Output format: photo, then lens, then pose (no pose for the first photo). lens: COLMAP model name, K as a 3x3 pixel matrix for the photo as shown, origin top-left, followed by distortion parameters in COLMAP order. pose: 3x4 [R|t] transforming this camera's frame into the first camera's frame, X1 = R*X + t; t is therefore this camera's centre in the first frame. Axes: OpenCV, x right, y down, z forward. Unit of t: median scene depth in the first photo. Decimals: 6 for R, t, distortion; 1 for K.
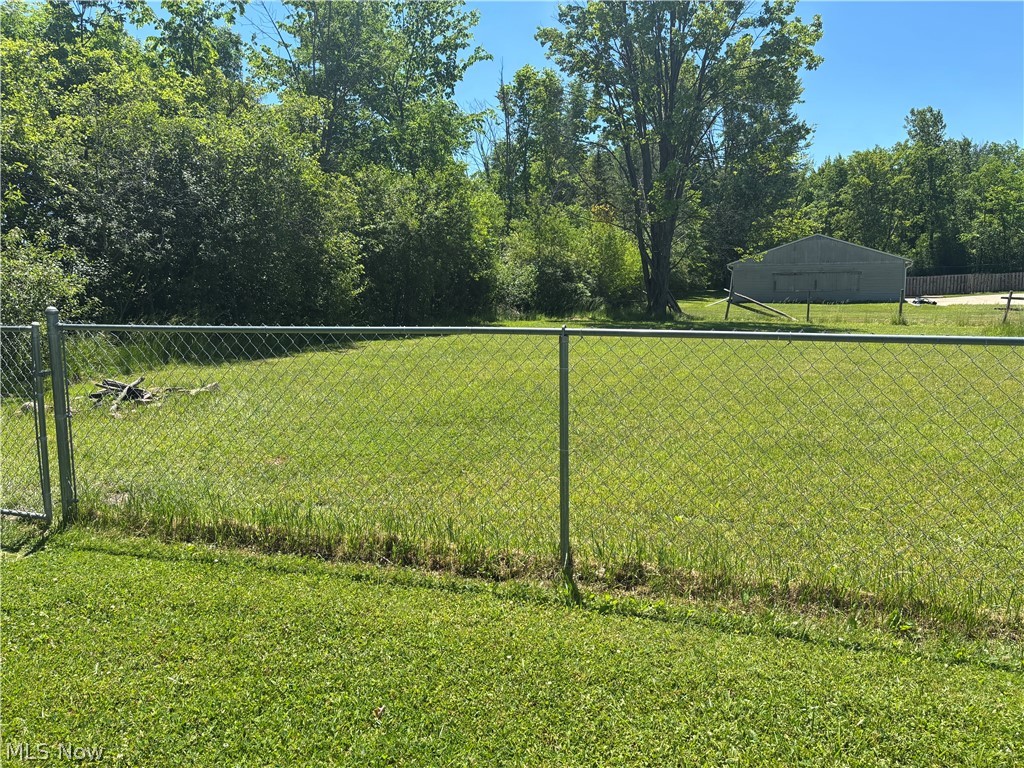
lens RADIAL K [[769.2, 0, 514.4], [0, 769.2, 373.9], [0, 0, 1]] dist [0.054715, -0.065722]
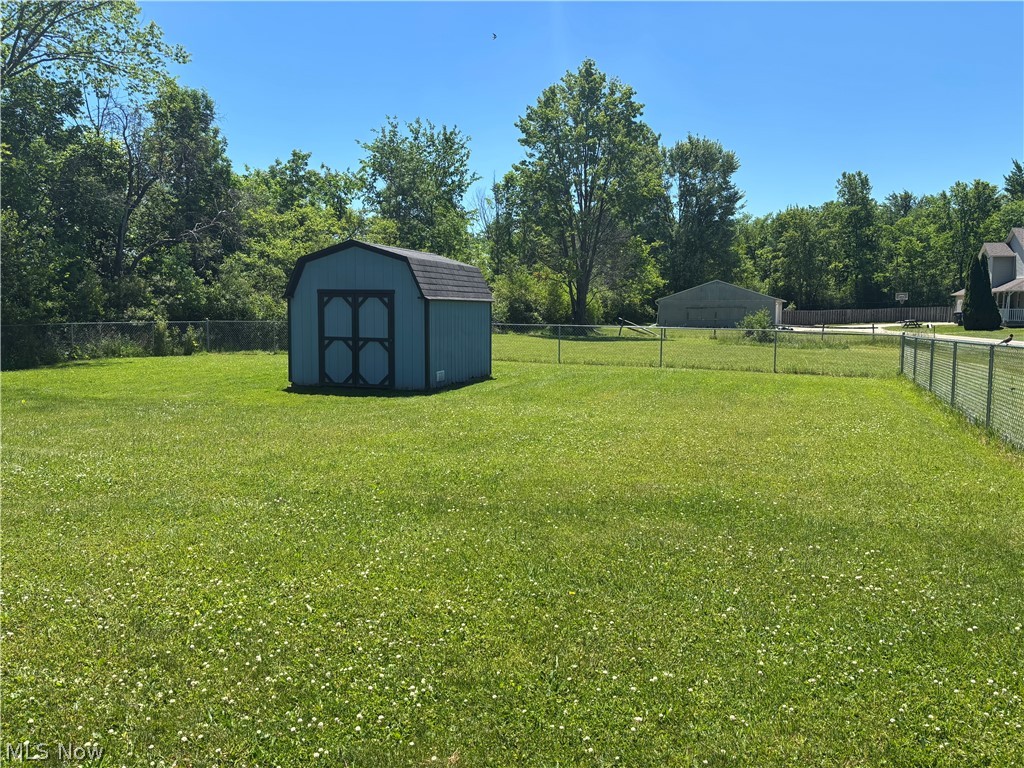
lens RADIAL K [[769.2, 0, 507.0], [0, 769.2, 382.7], [0, 0, 1]] dist [0.054715, -0.065722]
pose [[0.999462, 0.018151, -0.027300, 0.047211], [-0.018704, 0.999623, -0.020111, 0.044312], [0.026924, 0.020611, 0.999425, -0.434135]]
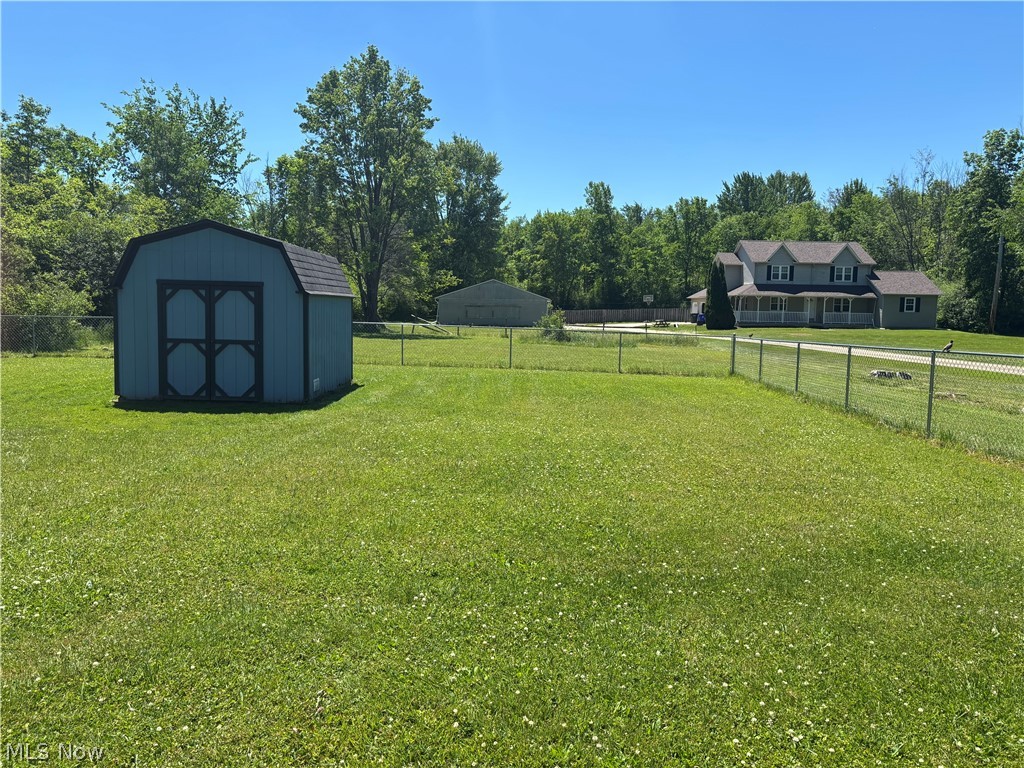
lens RADIAL K [[769.2, 0, 516.3], [0, 769.2, 375.6], [0, 0, 1]] dist [0.054715, -0.065722]
pose [[0.952888, 0.003476, 0.303302, -0.007929], [0.004590, 0.999655, -0.025878, 0.039536], [-0.303288, 0.026051, 0.952543, -0.394957]]
